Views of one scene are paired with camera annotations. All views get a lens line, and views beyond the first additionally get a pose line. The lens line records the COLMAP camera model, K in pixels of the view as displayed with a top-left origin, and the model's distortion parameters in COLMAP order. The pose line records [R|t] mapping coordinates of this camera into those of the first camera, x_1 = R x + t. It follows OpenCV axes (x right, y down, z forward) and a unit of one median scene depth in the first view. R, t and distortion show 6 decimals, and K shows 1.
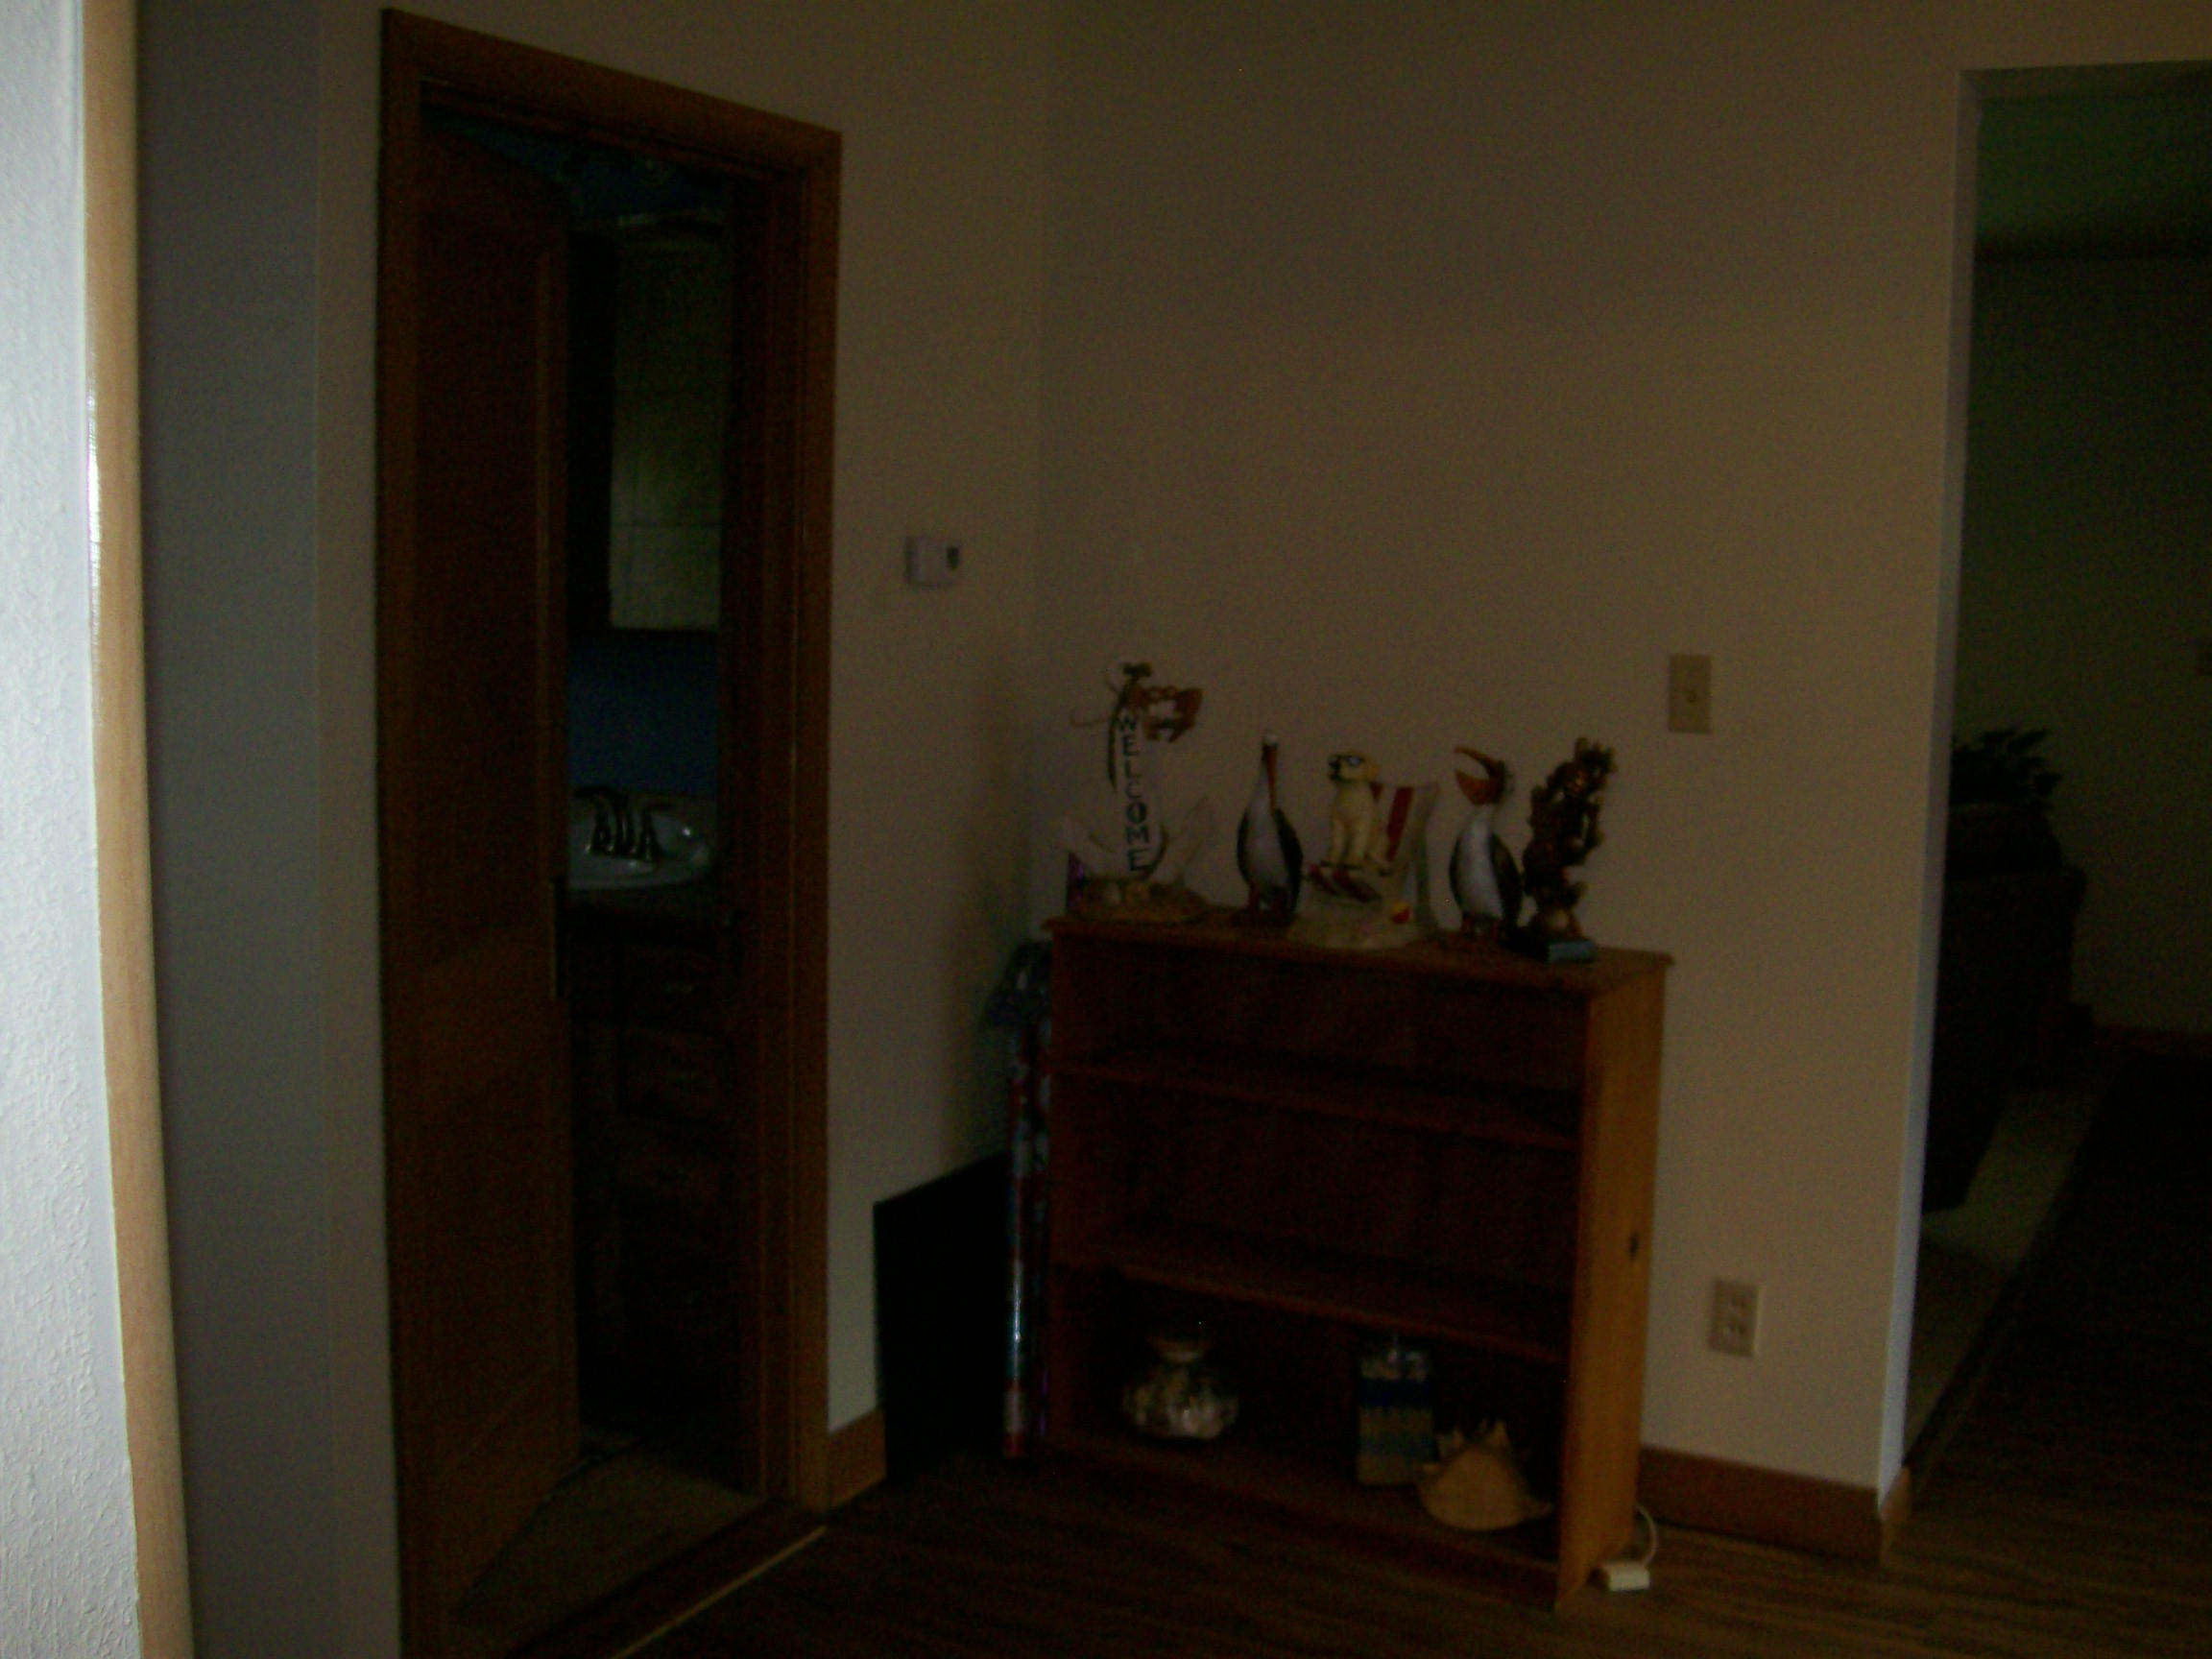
lens RADIAL K [[2421.8, 0, 1122.8], [0, 2421.8, 832.0], [0, 0, 1]] dist [-0.164785, 0.093047]
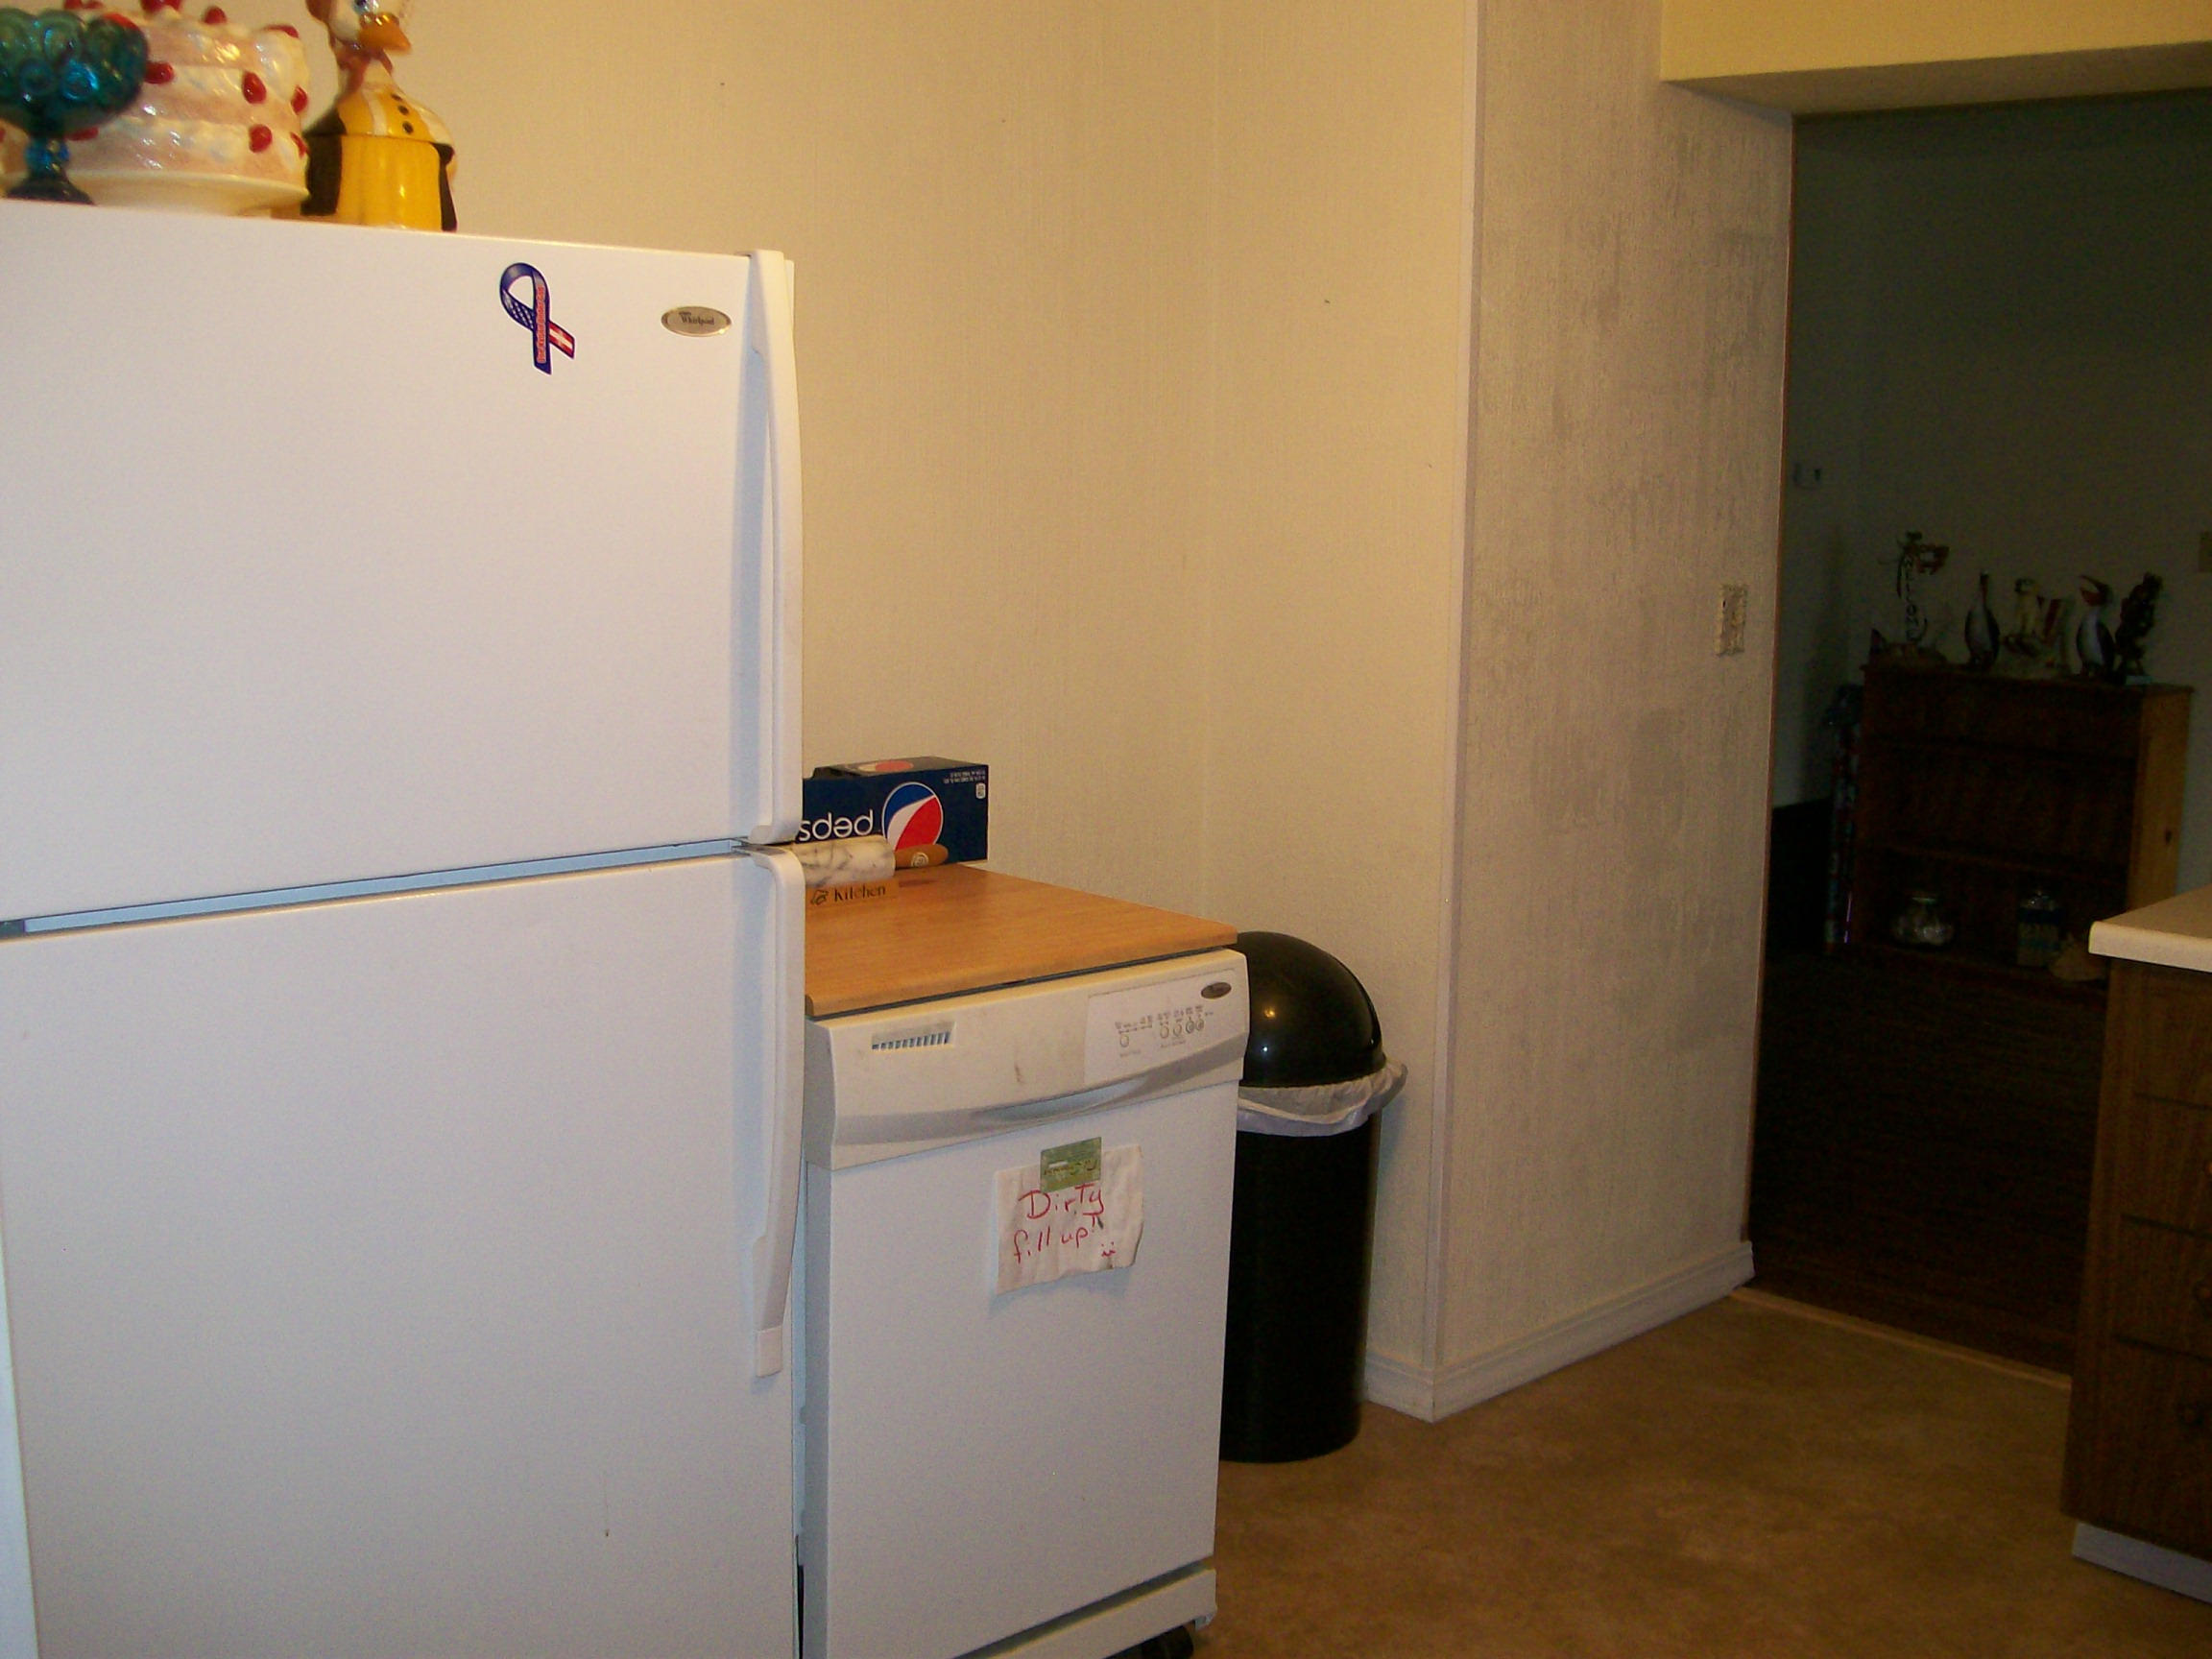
lens RADIAL K [[2421.8, 0, 1122.8], [0, 2421.8, 832.0], [0, 0, 1]] dist [-0.164785, 0.093047]
pose [[0.957208, 0.042870, -0.286208, -0.046332], [-0.032031, 0.998585, 0.042448, 0.108497], [0.287623, -0.031464, 0.957227, -0.988885]]
